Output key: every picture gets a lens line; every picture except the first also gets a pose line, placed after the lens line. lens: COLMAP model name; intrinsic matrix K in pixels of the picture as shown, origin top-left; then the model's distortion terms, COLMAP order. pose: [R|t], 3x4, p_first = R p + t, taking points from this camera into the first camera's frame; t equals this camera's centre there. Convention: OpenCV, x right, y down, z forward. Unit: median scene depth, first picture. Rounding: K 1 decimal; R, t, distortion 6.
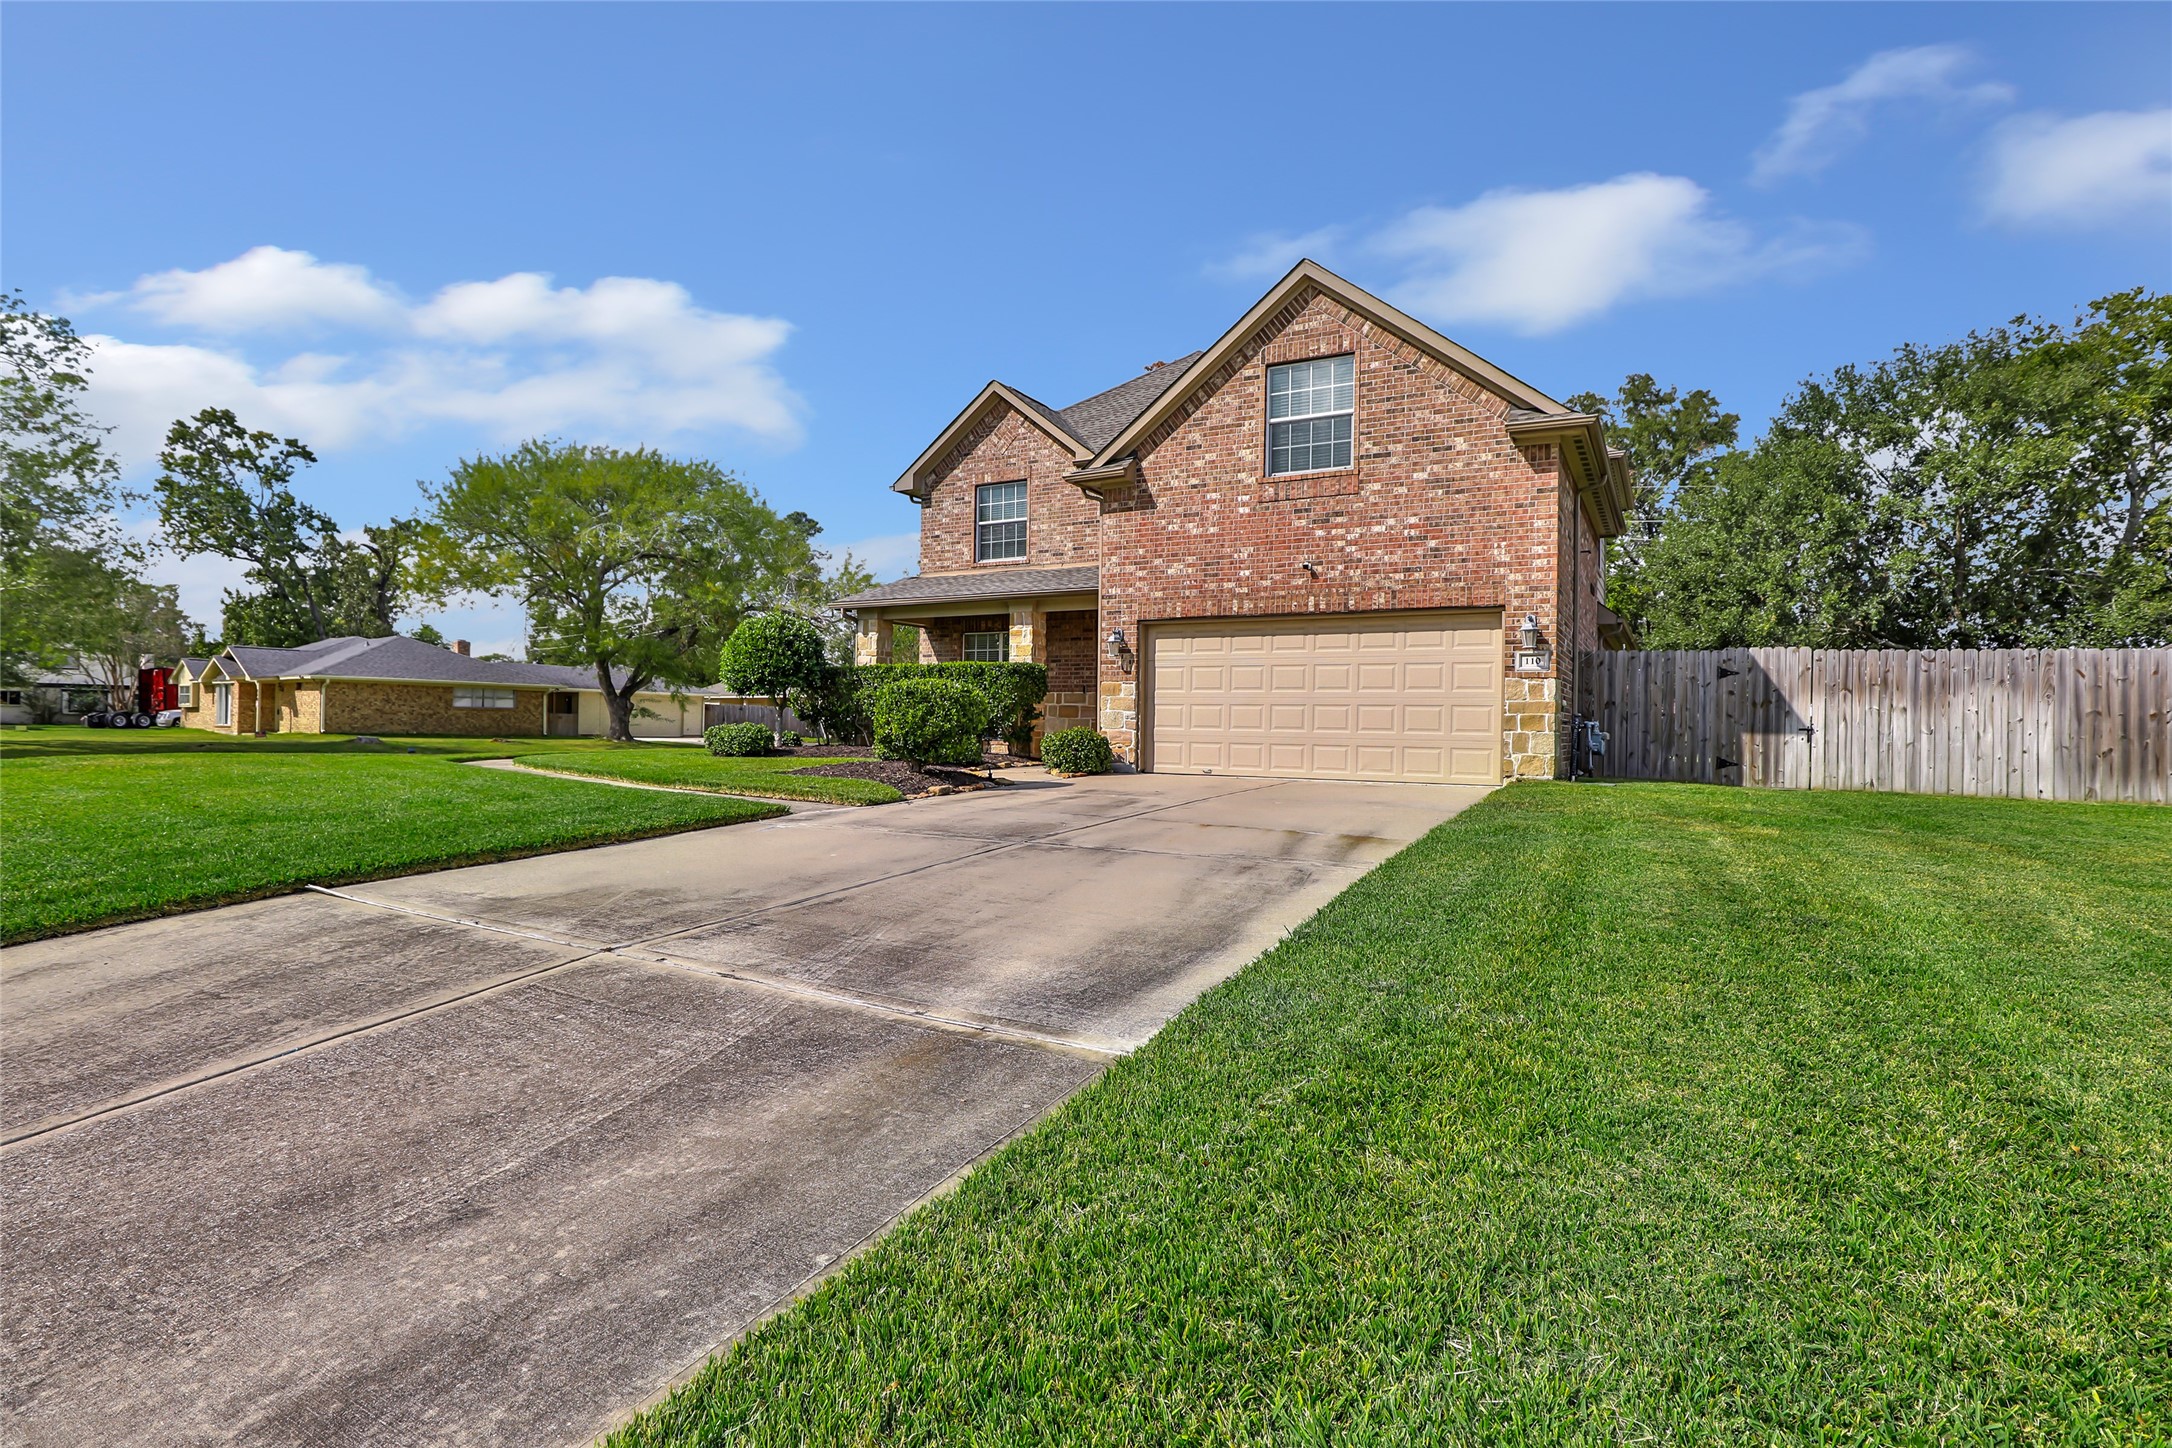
lens RADIAL K [[1062.4, 0, 1083.6], [0, 1062.4, 727.9], [0, 0, 1]] dist [-0.021877, -0.000256]
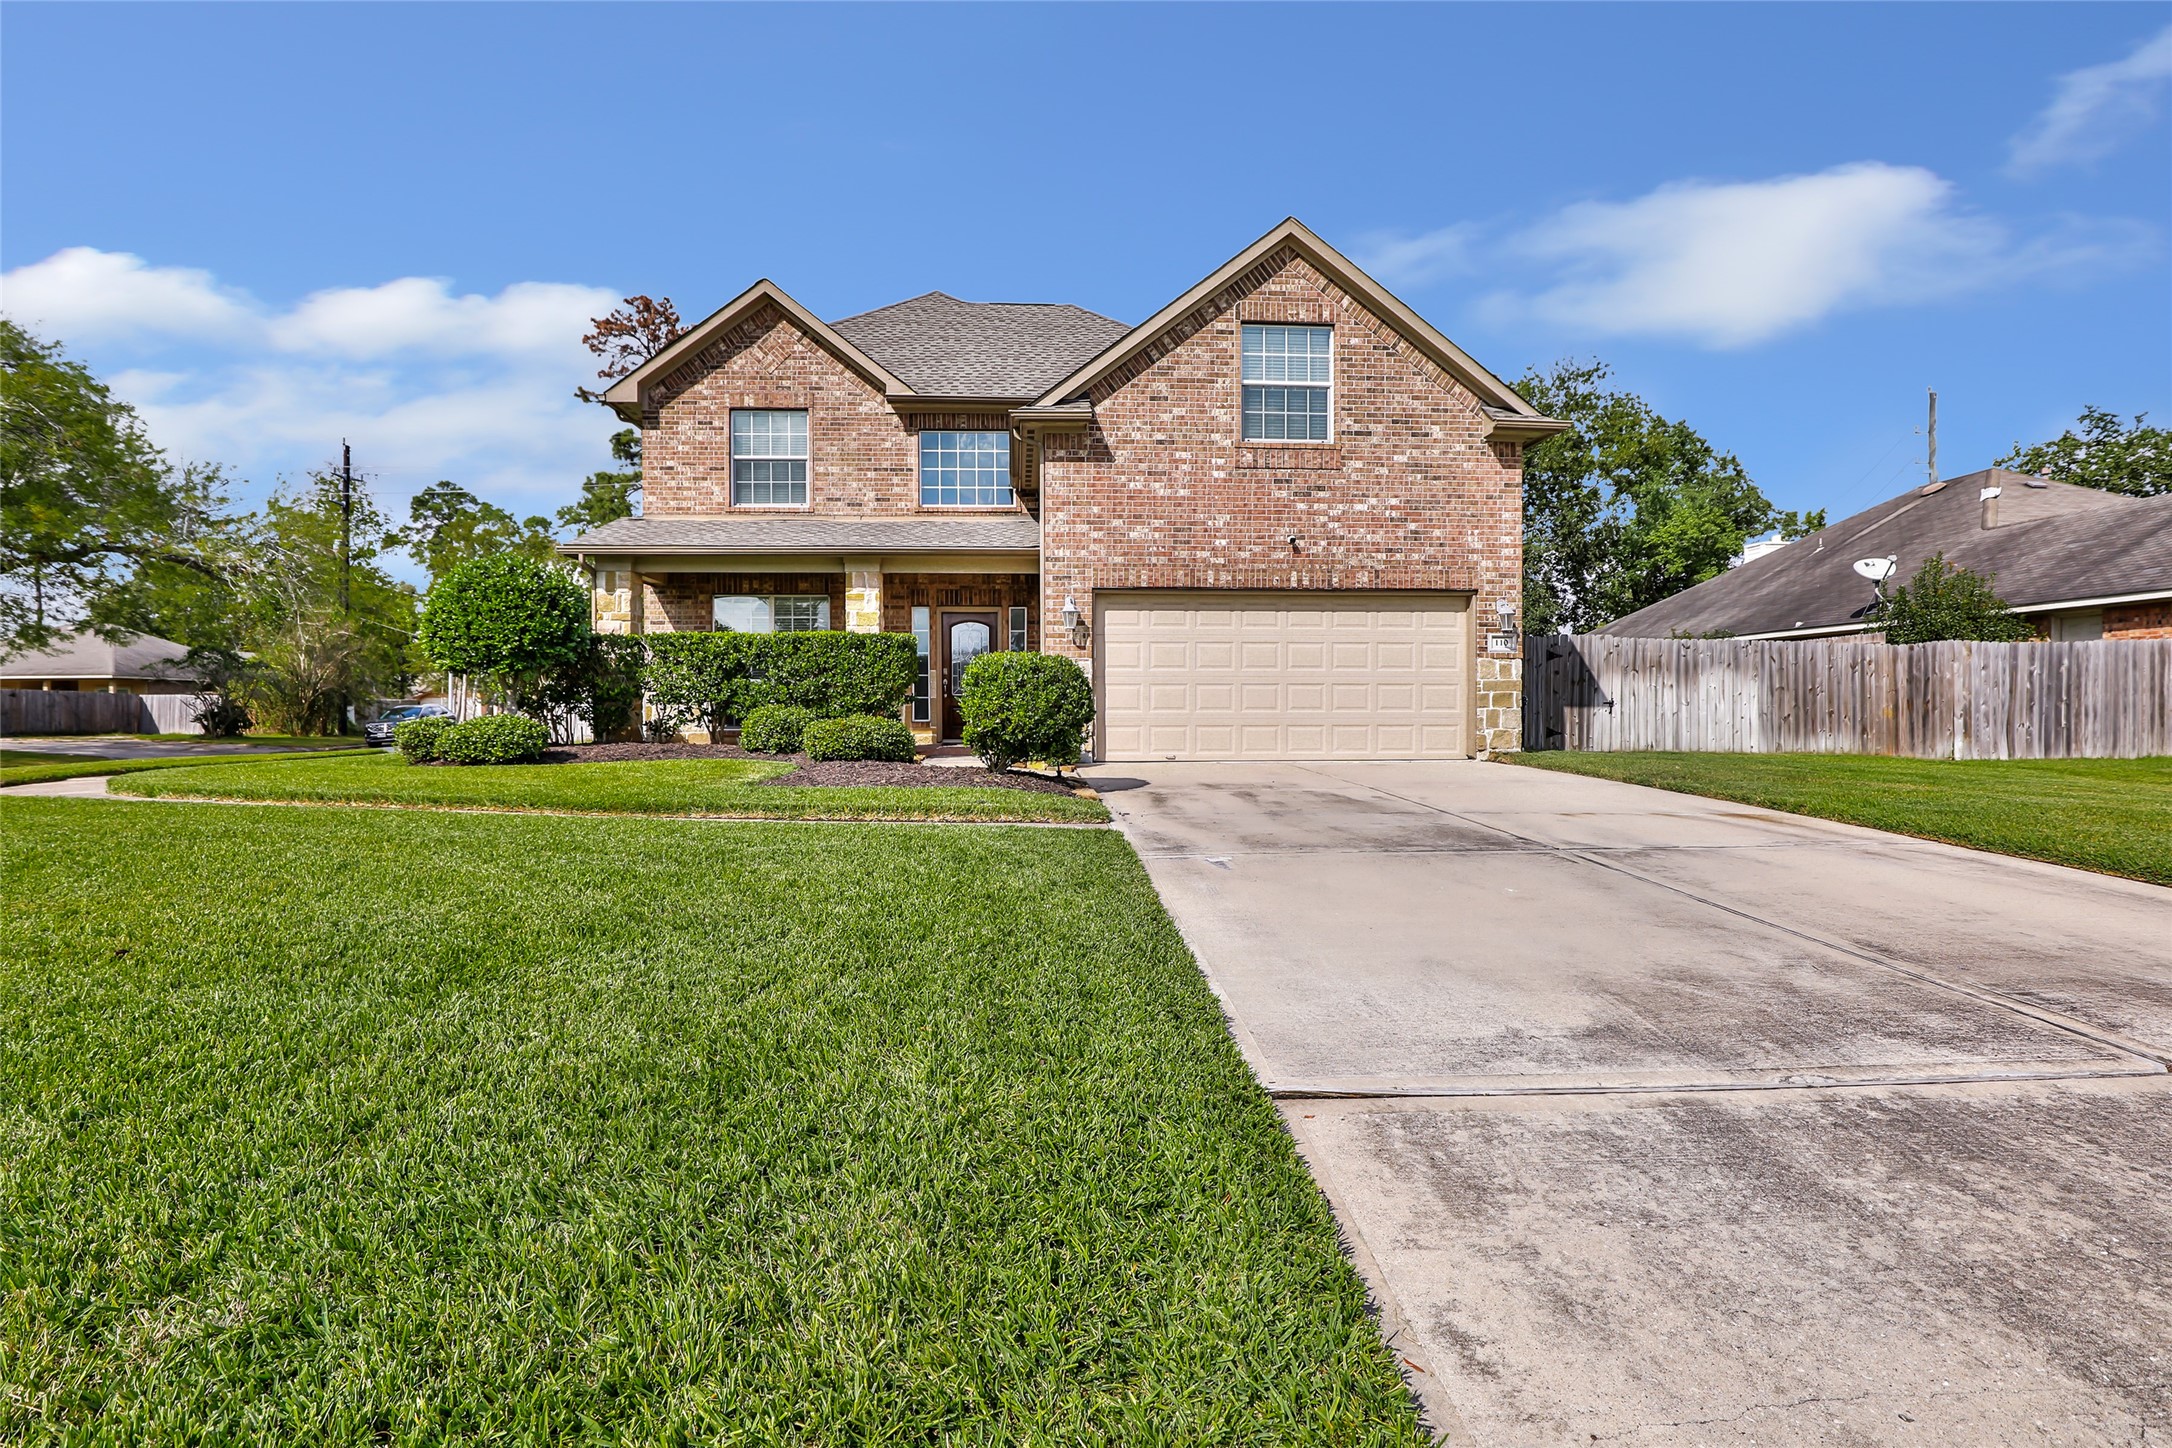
lens RADIAL K [[1062.4, 0, 1078.5], [0, 1062.4, 724.6], [0, 0, 1]] dist [-0.021877, -0.000256]
pose [[0.841344, -0.024431, 0.539948, -0.473836], [0.015321, 0.999654, 0.021358, -0.008433], [-0.540284, -0.009697, 0.841427, 0.293444]]
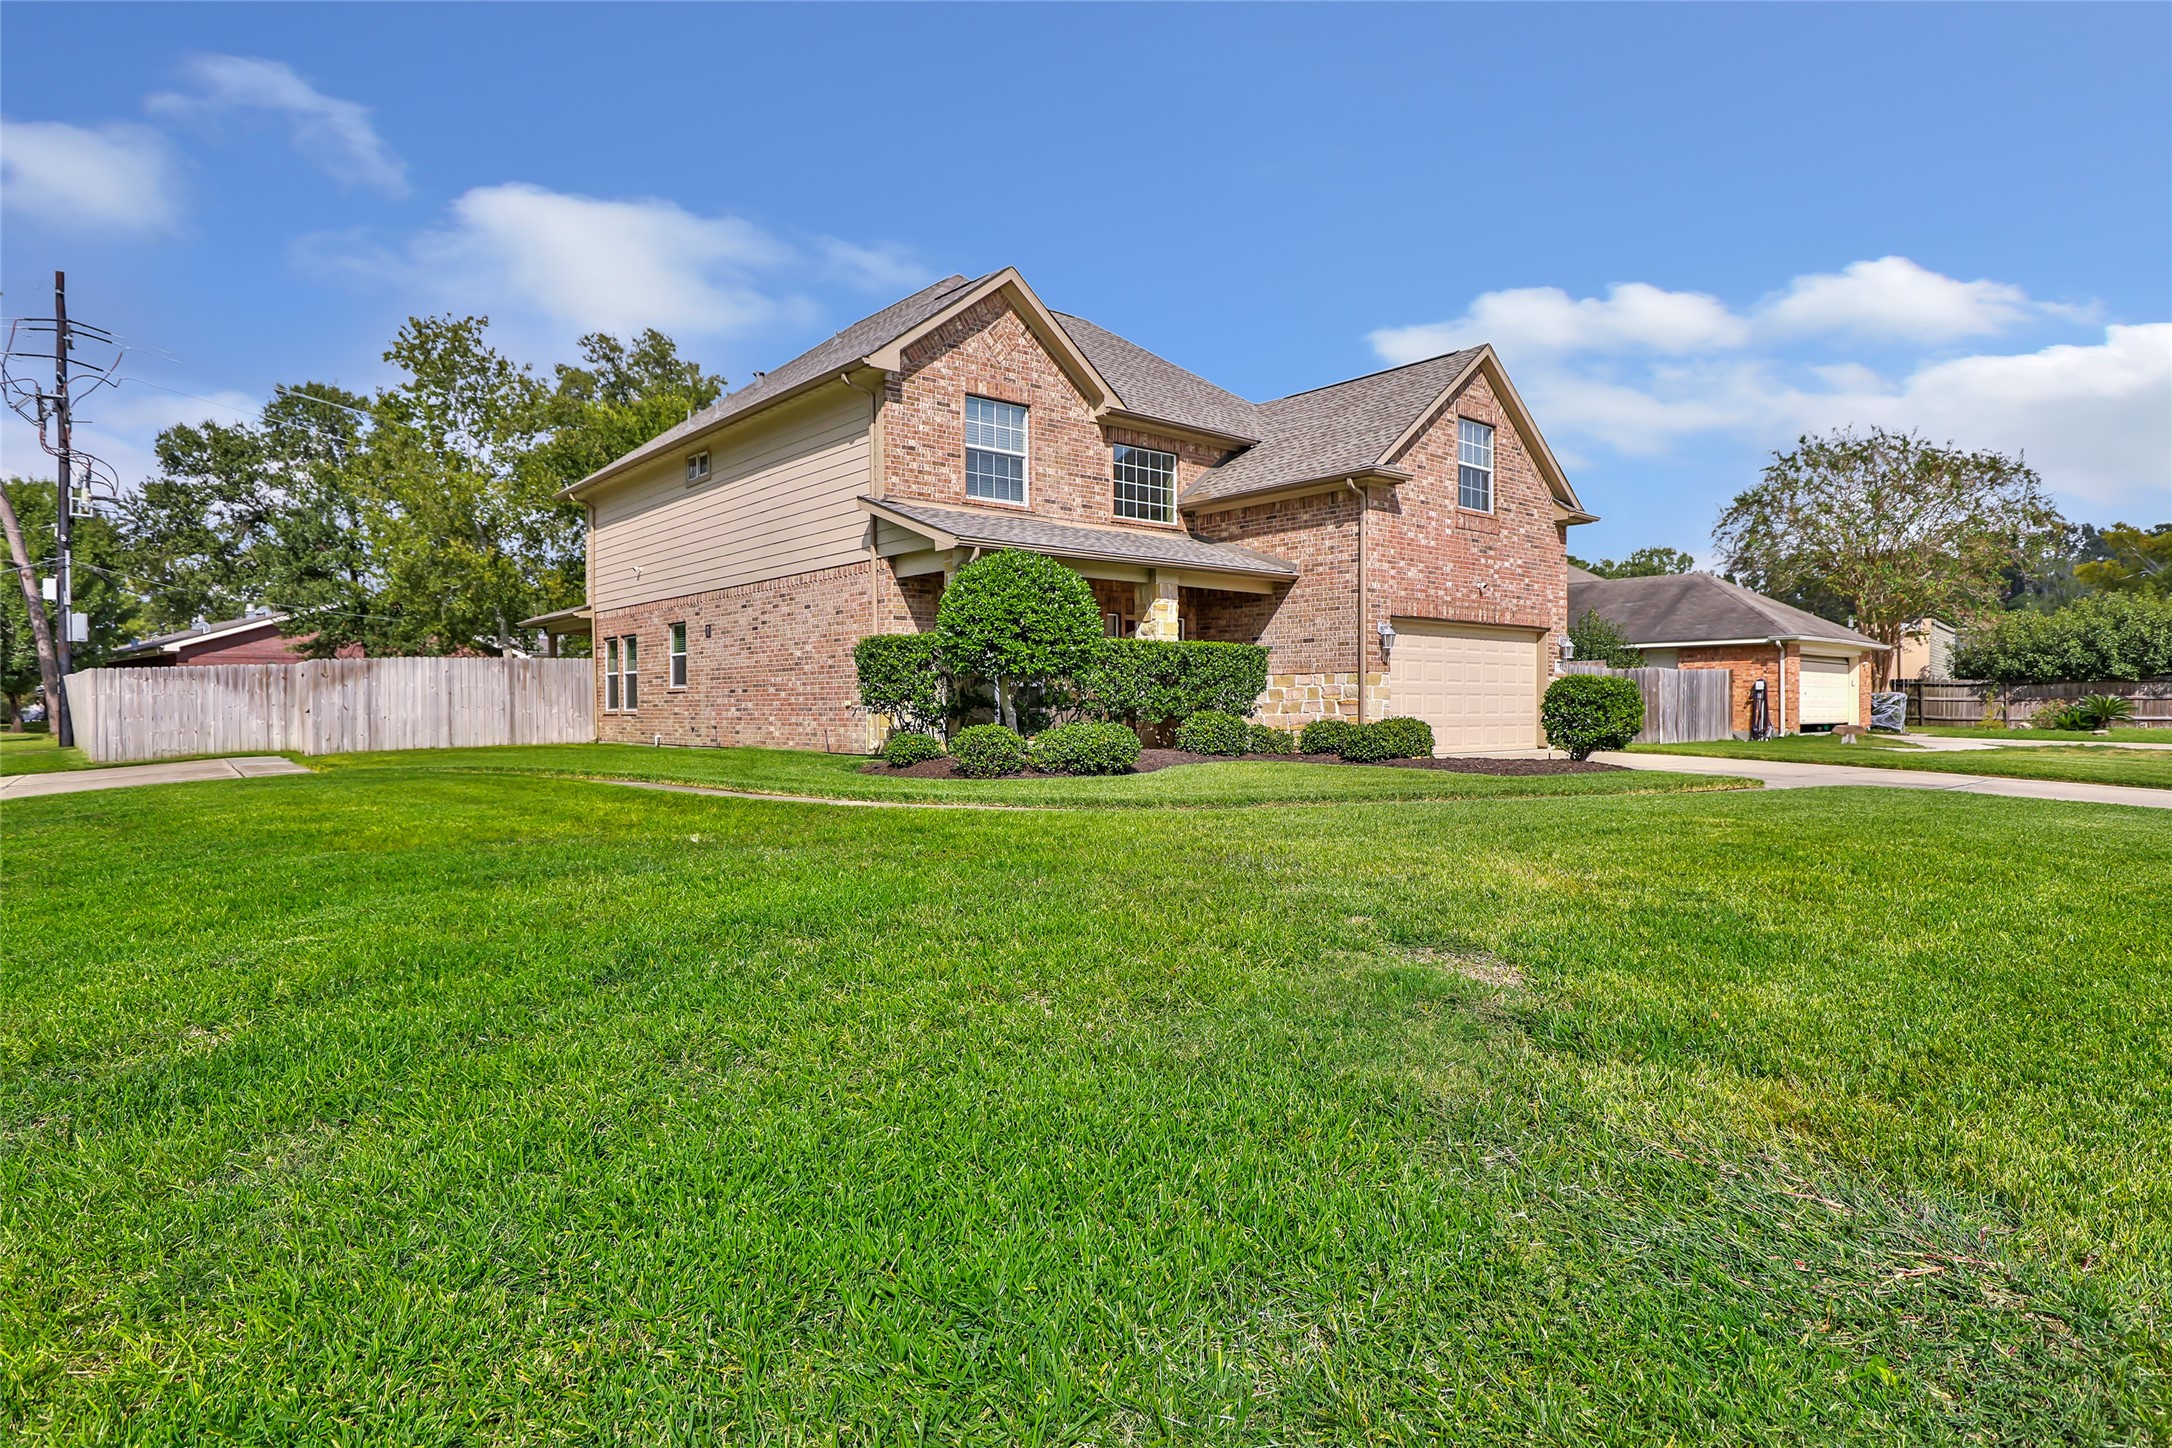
lens RADIAL K [[1199.3, 0, 1083.9], [0, 1199.3, 713.2], [0, 0, 1]] dist [-0.002984, -0.000061]
pose [[0.332048, -0.021753, 0.943012, -1.305738], [0.006992, 0.999763, 0.020600, -0.032429], [-0.943237, -0.000246, 0.332121, 0.970624]]
